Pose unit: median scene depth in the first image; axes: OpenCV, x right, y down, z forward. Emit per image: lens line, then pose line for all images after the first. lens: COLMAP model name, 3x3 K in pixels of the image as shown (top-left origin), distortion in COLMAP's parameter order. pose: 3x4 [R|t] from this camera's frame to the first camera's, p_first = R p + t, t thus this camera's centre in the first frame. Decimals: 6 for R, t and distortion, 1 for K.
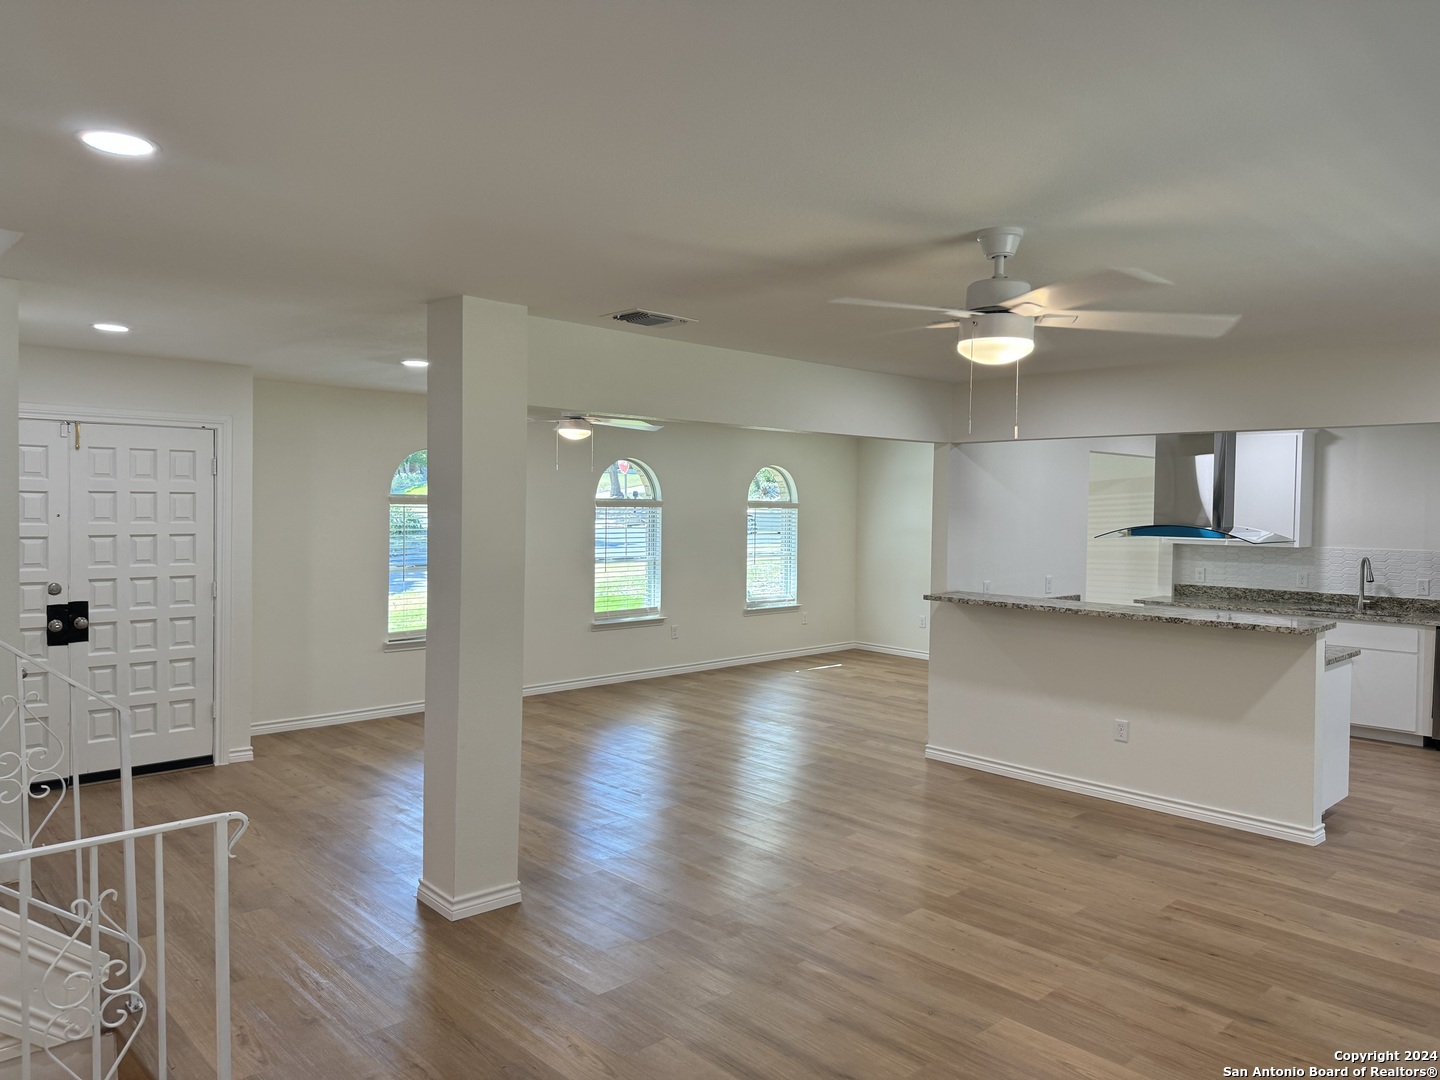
lens RADIAL K [[1025.1, 0, 722.8], [0, 1025.1, 516.7], [0, 0, 1]] dist [0.026134, -0.048267]
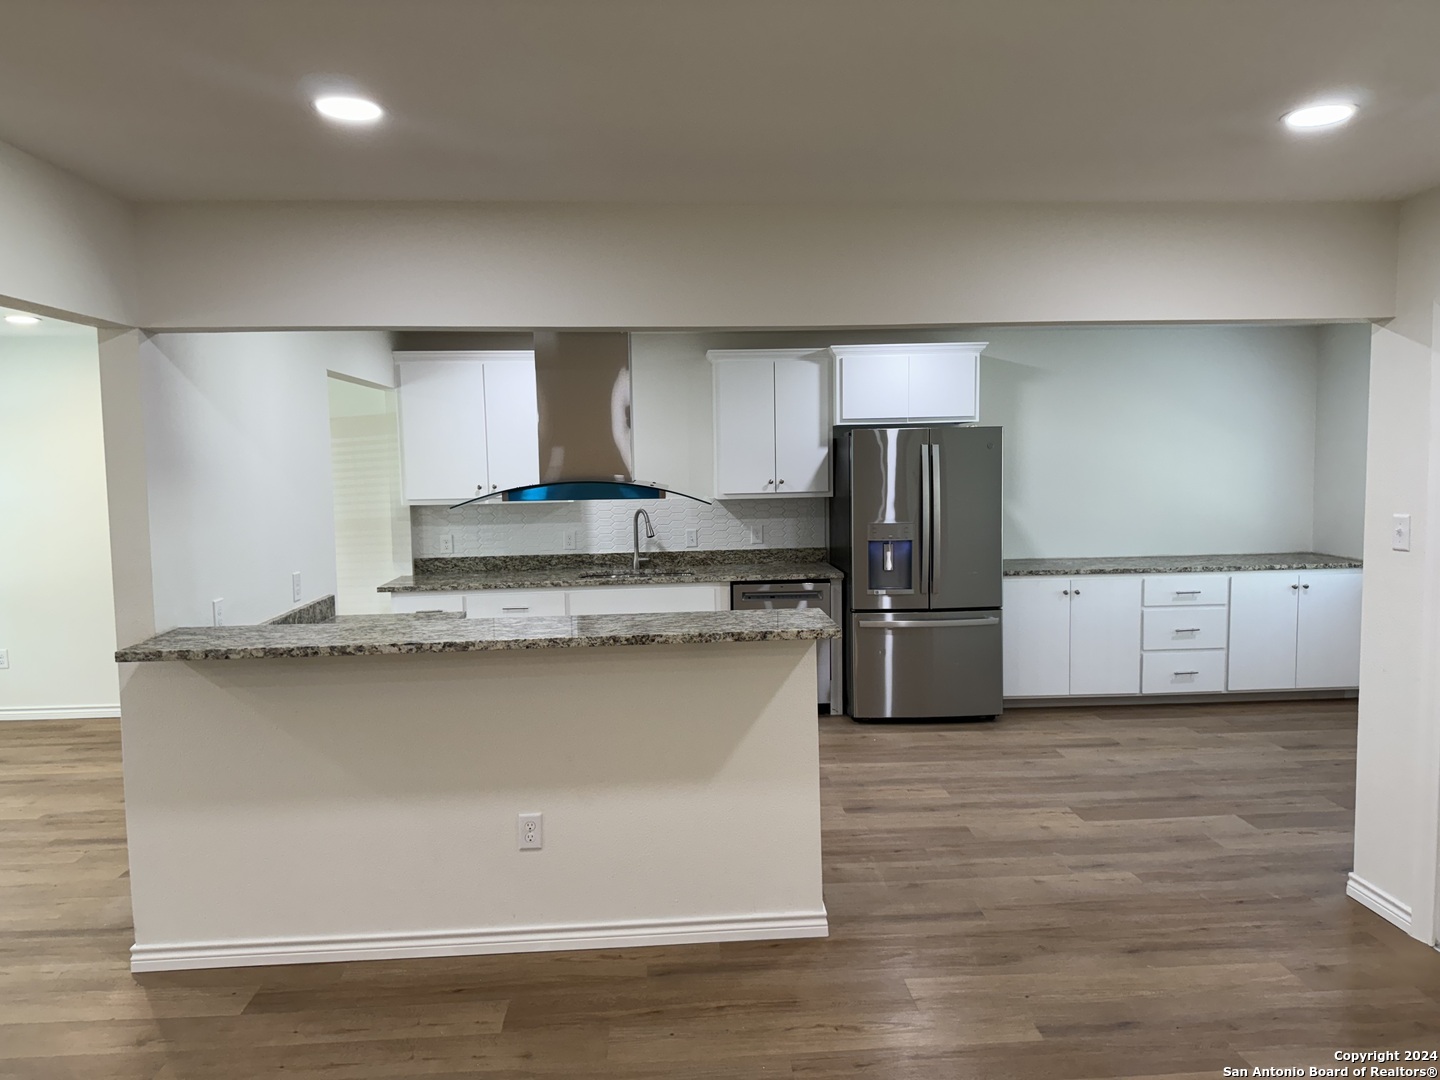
lens RADIAL K [[1007.2, 0, 727.3], [0, 1007.2, 531.6], [0, 0, 1]] dist [0.084805, -0.115553]
pose [[0.633232, -0.079555, 0.769863, 0.021562], [0.033301, 0.996583, 0.075592, -0.003867], [-0.773245, -0.022230, 0.633717, 0.509438]]
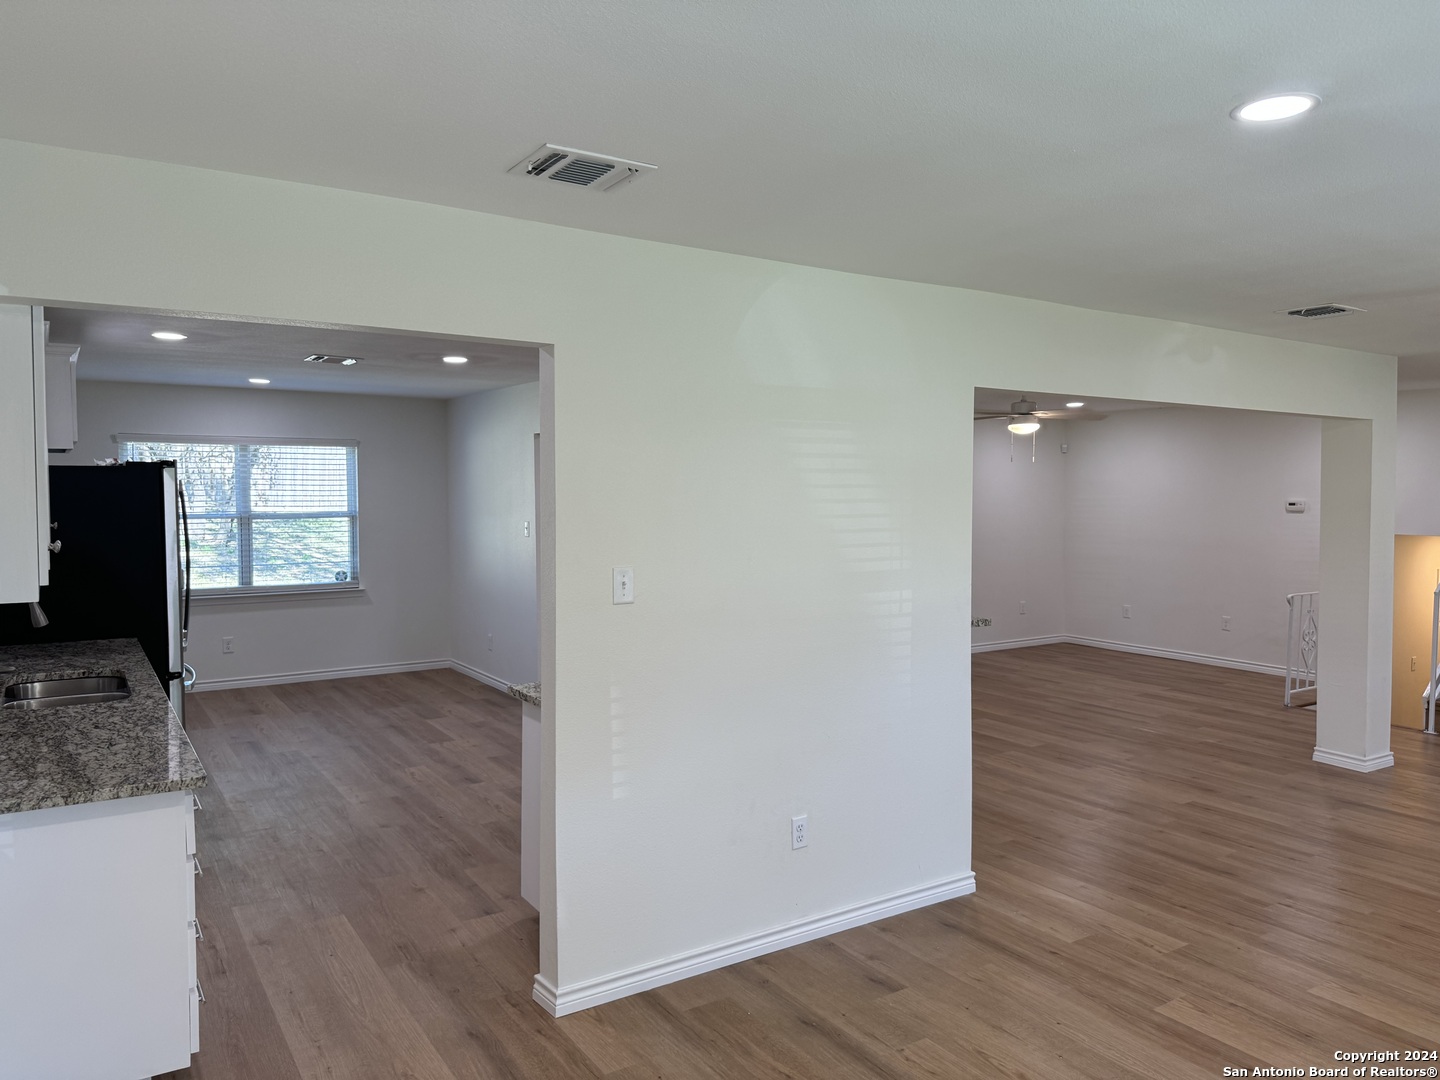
lens RADIAL K [[1025.1, 0, 722.8], [0, 1025.1, 516.7], [0, 0, 1]] dist [0.026134, -0.048267]
pose [[-0.984977, -0.019615, 0.171570, 0.266867], [-0.012845, 0.999098, 0.040484, -0.017168], [-0.172209, 0.037672, -0.984340, 1.763393]]
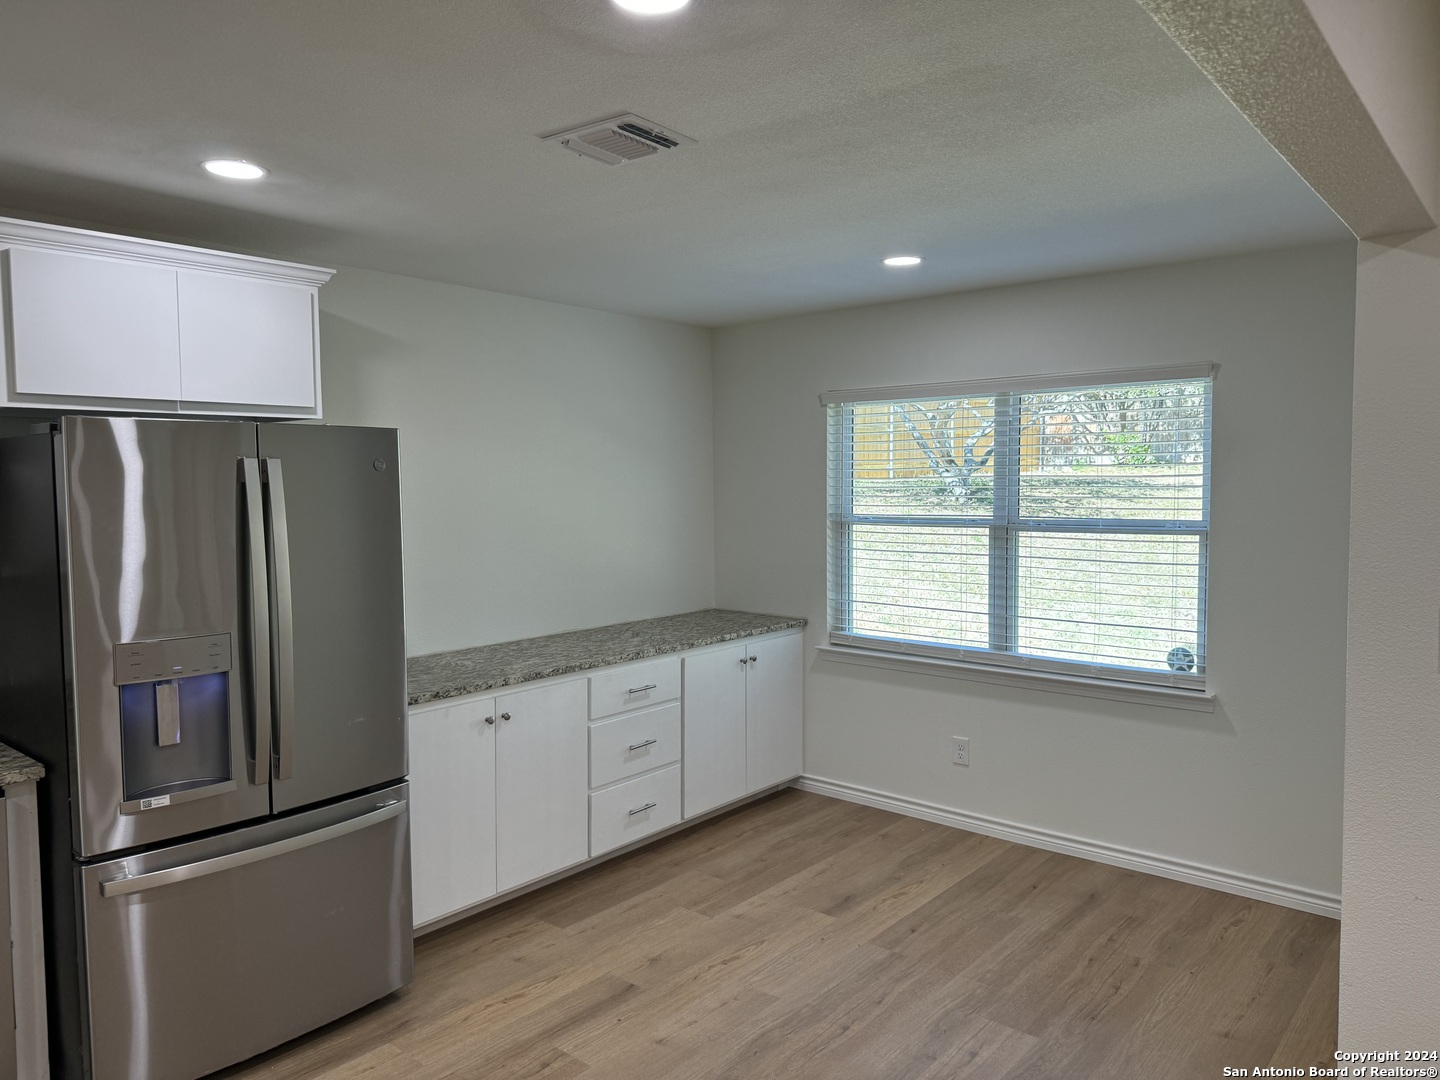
lens RADIAL K [[1007.2, 0, 727.3], [0, 1007.2, 531.6], [0, 0, 1]] dist [0.084805, -0.115553]
pose [[-0.121153, -0.065460, 0.990473, 0.419774], [0.015443, 0.997578, 0.067818, -0.002356], [-0.992514, 0.023513, -0.119849, 0.821731]]
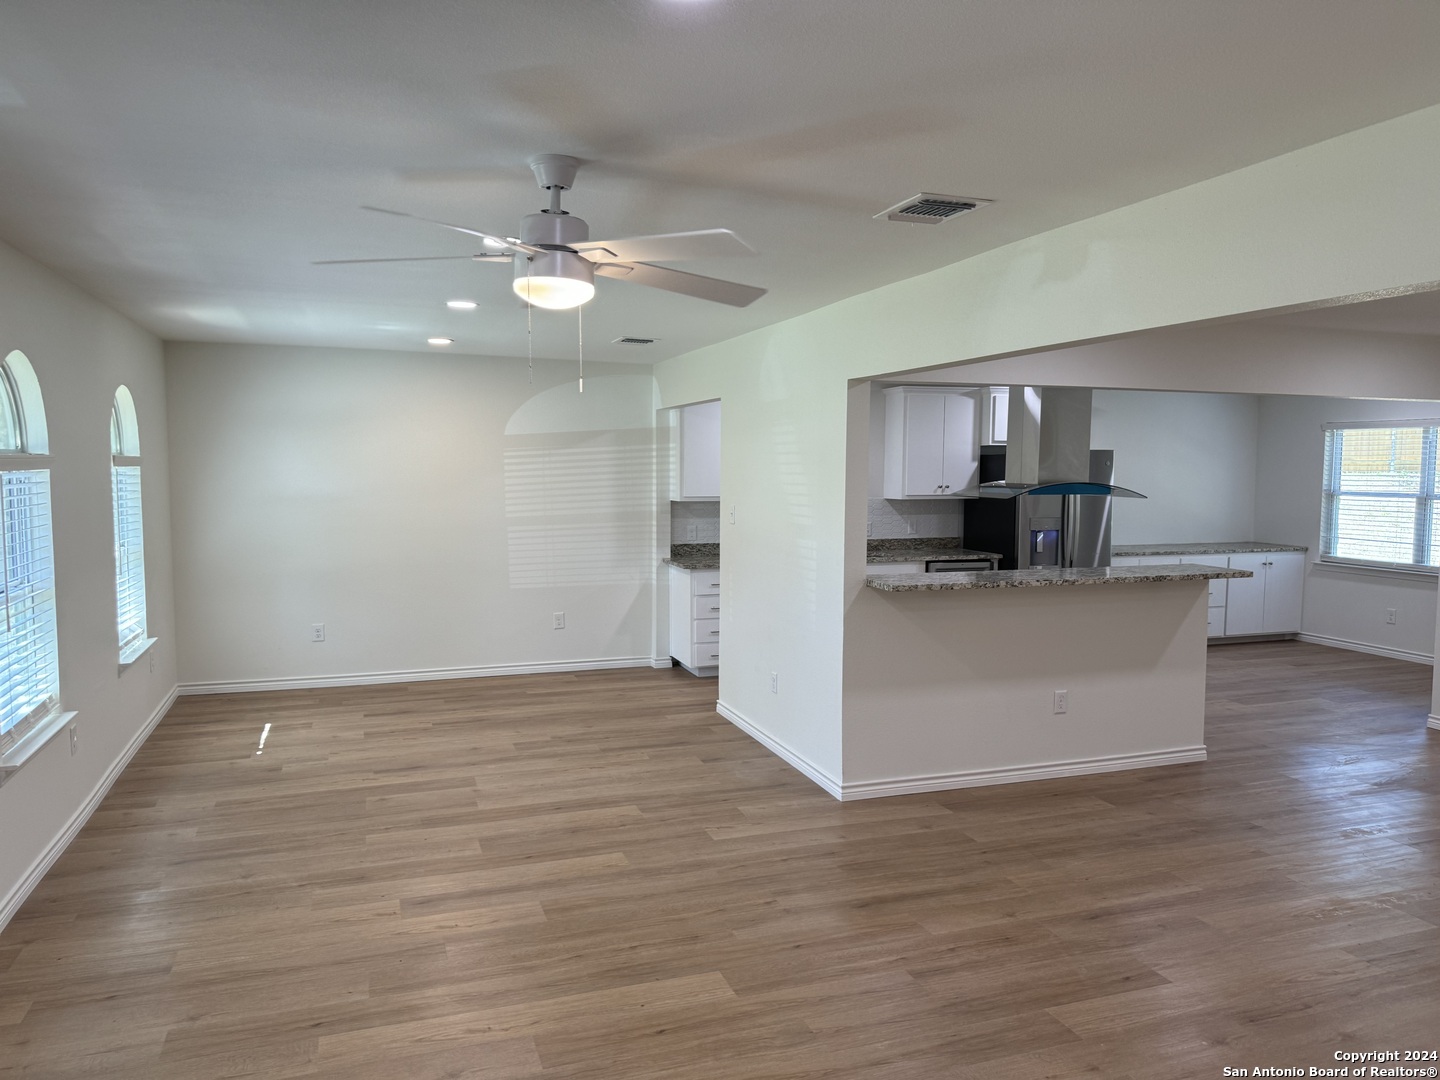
lens RADIAL K [[1003.6, 0, 720.0], [0, 1003.6, 540.0], [0, 0, 1]] dist [0.080783, -0.108313]
pose [[0.403731, -0.077789, 0.911565, -0.534234], [0.009969, 0.996694, 0.080638, -0.016716], [-0.914824, -0.023469, 0.403171, 0.851211]]
